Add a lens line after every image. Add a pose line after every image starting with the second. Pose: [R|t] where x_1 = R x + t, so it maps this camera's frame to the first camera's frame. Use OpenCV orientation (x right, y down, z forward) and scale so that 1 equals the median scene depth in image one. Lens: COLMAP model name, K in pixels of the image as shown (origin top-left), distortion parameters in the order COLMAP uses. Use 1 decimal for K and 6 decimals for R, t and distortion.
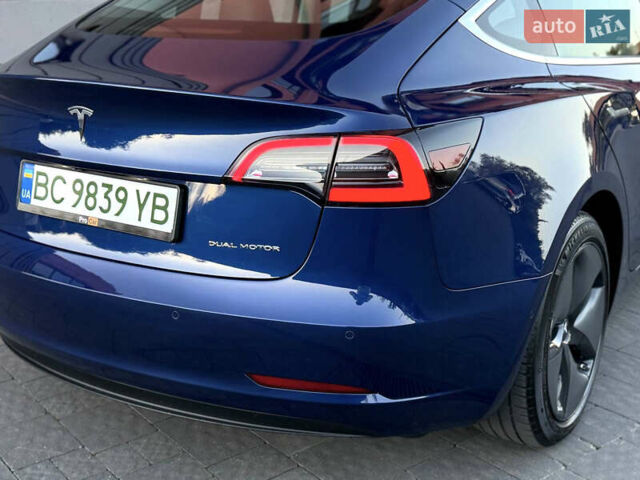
lens RADIAL K [[885.9, 0, 320.0], [0, 885.9, 240.0], [0, 0, 1]] dist [0.119975, -0.042193]
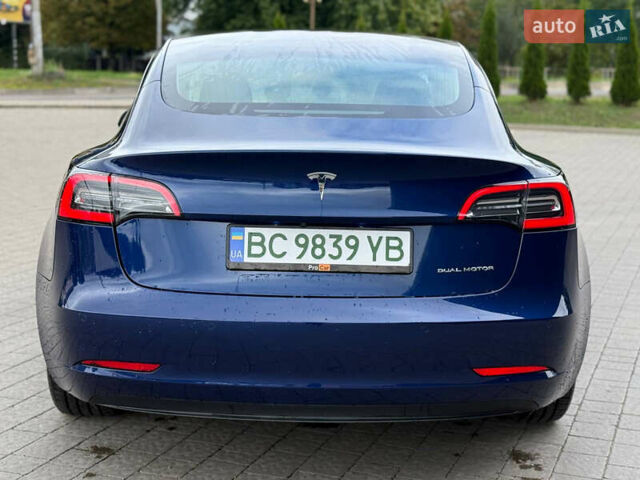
lens RADIAL K [[885.9, 0, 320.0], [0, 885.9, 240.0], [0, 0, 1]] dist [0.119975, -0.042193]
pose [[0.831604, -0.065780, 0.551460, -0.903307], [0.134236, 0.987327, -0.084656, 0.042315], [-0.538903, 0.144426, 0.829895, 0.011764]]
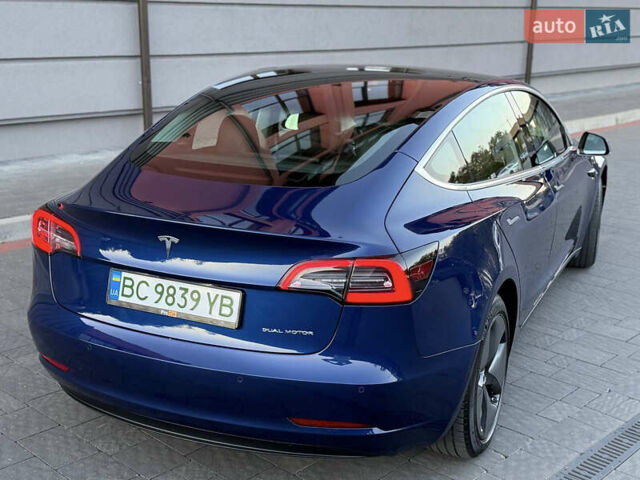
lens RADIAL K [[885.9, 0, 320.0], [0, 885.9, 240.0], [0, 0, 1]] dist [0.119975, -0.042193]
pose [[0.988055, -0.010791, 0.153723, -0.236358], [0.014261, 0.999667, -0.021491, -0.103957], [-0.153440, 0.023426, 0.987880, -0.441072]]
